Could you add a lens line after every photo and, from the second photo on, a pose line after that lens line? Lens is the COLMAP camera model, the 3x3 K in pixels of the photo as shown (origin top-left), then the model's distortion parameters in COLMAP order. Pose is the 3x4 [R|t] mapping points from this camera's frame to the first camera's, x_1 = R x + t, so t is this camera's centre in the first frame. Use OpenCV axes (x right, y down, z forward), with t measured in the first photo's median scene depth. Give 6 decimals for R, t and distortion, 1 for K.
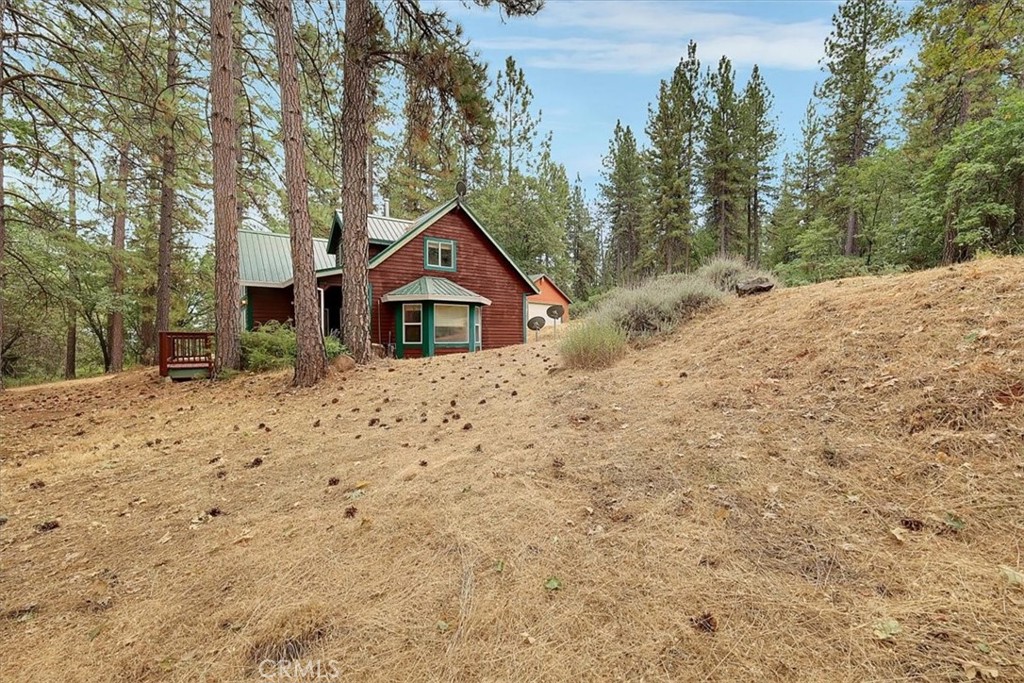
lens RADIAL K [[442.7, 0, 512.0], [0, 442.7, 338.0], [0, 0, 1]] dist [0.000610, 0.000854]
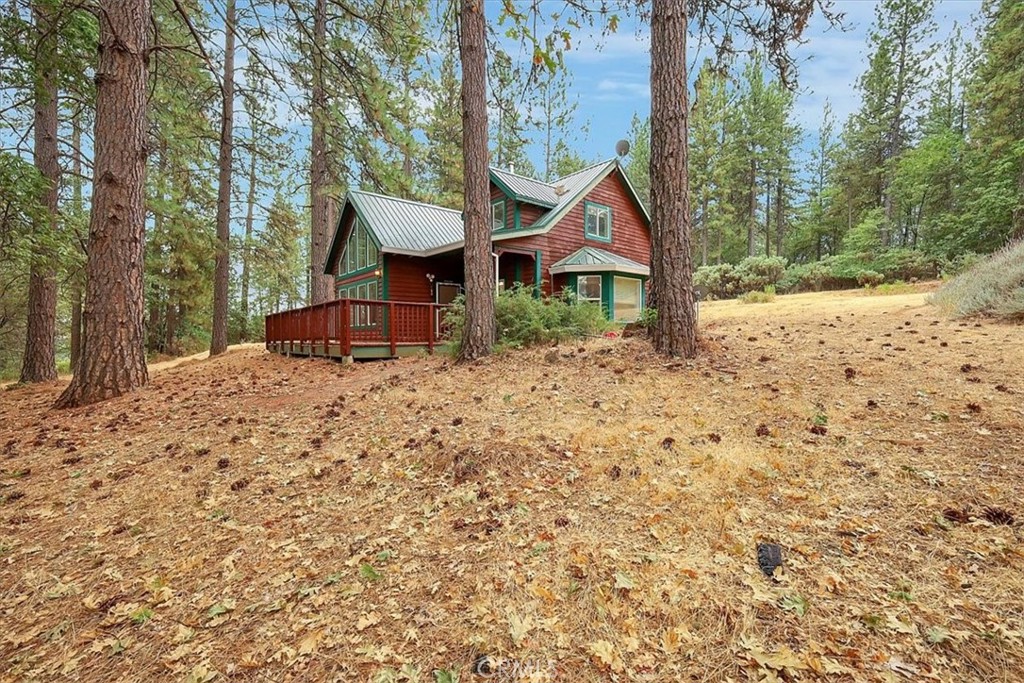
lens RADIAL K [[442.7, 0, 512.0], [0, 442.7, 338.0], [0, 0, 1]] dist [0.000610, 0.000854]
pose [[0.998207, 0.003713, 0.059748, -0.132613], [-0.004013, 0.999980, 0.004902, 0.012501], [-0.059728, -0.005133, 0.998201, 0.047263]]
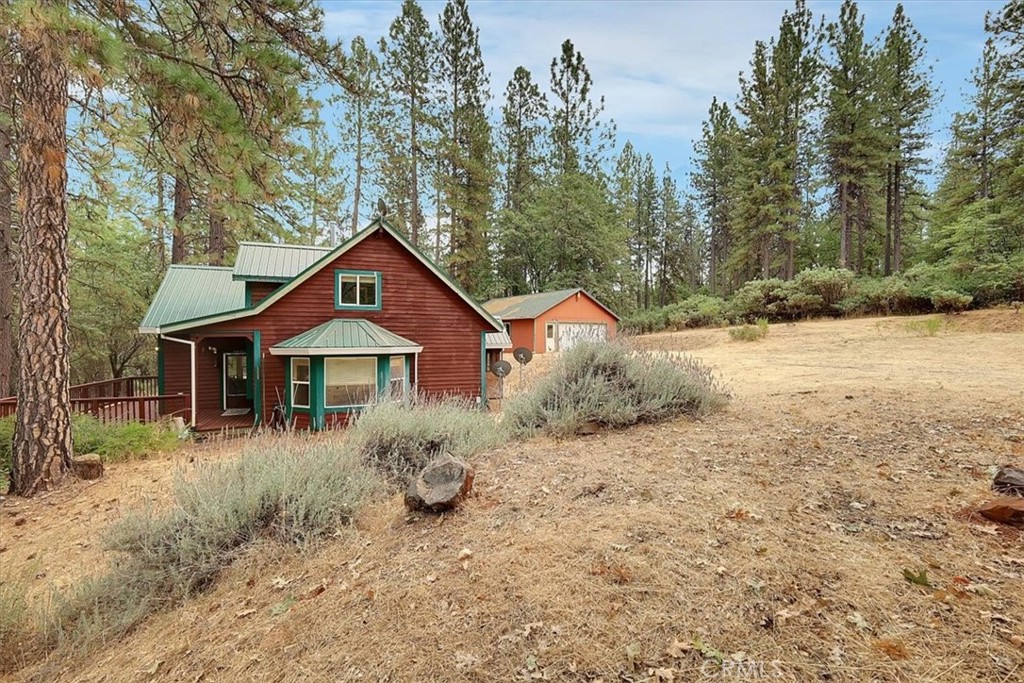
lens RADIAL K [[442.7, 0, 512.0], [0, 442.7, 338.0], [0, 0, 1]] dist [0.000610, 0.000854]
pose [[0.970638, 0.008572, -0.240392, 0.105070], [-0.007216, 0.999953, 0.006519, -0.037708], [0.240437, -0.004593, 0.970654, 0.098592]]
